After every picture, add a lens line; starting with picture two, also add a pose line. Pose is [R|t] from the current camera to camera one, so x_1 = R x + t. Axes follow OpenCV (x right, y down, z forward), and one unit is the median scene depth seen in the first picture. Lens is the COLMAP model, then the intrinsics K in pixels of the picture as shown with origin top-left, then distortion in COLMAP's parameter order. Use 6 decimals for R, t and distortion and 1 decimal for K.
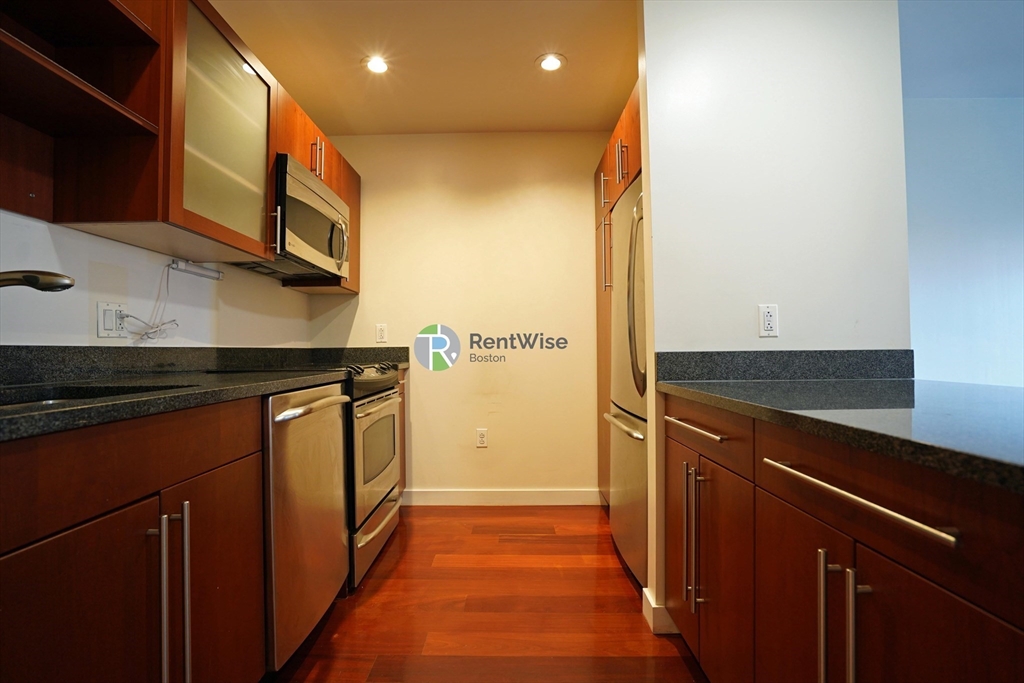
lens RADIAL K [[477.2, 0, 507.5], [0, 477.2, 341.1], [0, 0, 1]] dist [-0.062393, 0.028205]
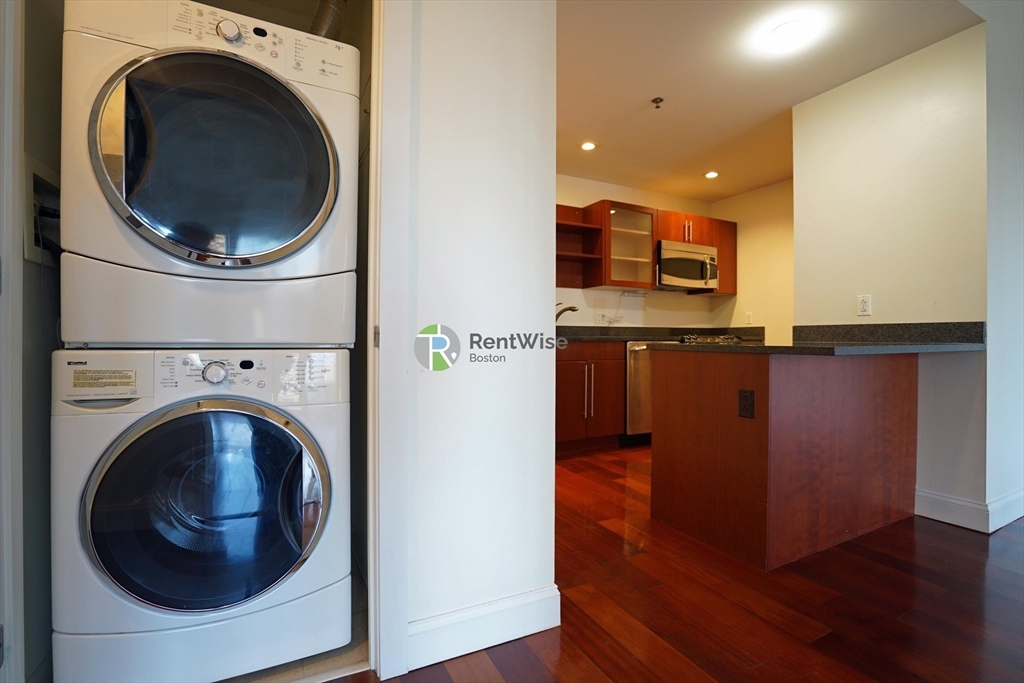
lens RADIAL K [[469.0, 0, 516.1], [0, 469.0, 339.0], [0, 0, 1]] dist [-0.045414, 0.000253]
pose [[0.464496, 0.010850, -0.885508, 1.250119], [0.012249, 0.999751, 0.018675, 0.024485], [0.885490, -0.019521, 0.464248, -0.698974]]
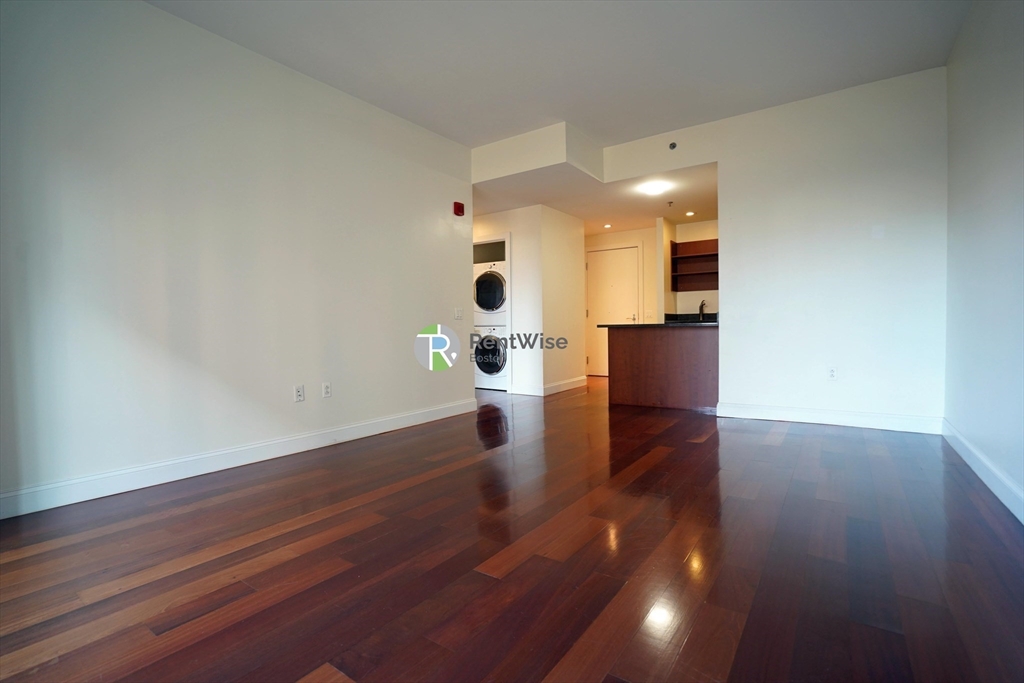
lens RADIAL K [[469.0, 0, 516.1], [0, 469.0, 339.0], [0, 0, 1]] dist [-0.045414, 0.000253]
pose [[-0.553719, 0.041832, -0.831652, 3.304901], [0.036591, 0.998995, 0.025886, 0.056350], [0.831899, -0.016097, -0.554693, 1.329198]]
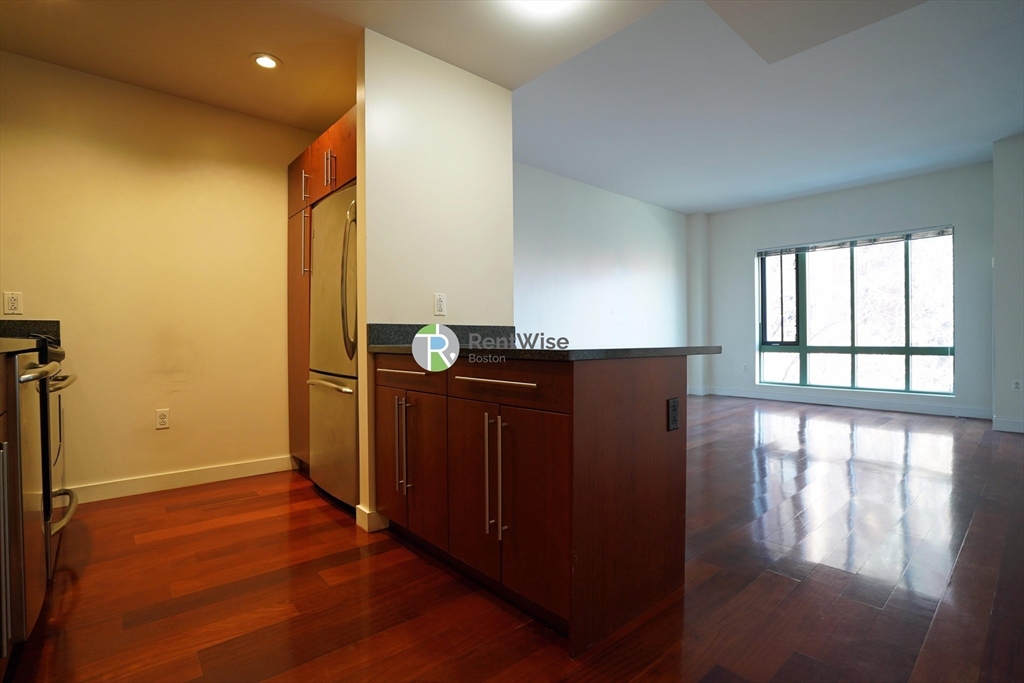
lens RADIAL K [[481.6, 0, 512.0], [0, 481.6, 341.5], [0, 0, 1]] dist [-0.067080, 0.028982]
pose [[0.742622, 0.000187, 0.669711, -0.262409], [-0.012841, 0.999820, 0.013960, 0.044221], [-0.669588, -0.018966, 0.742490, -0.253901]]
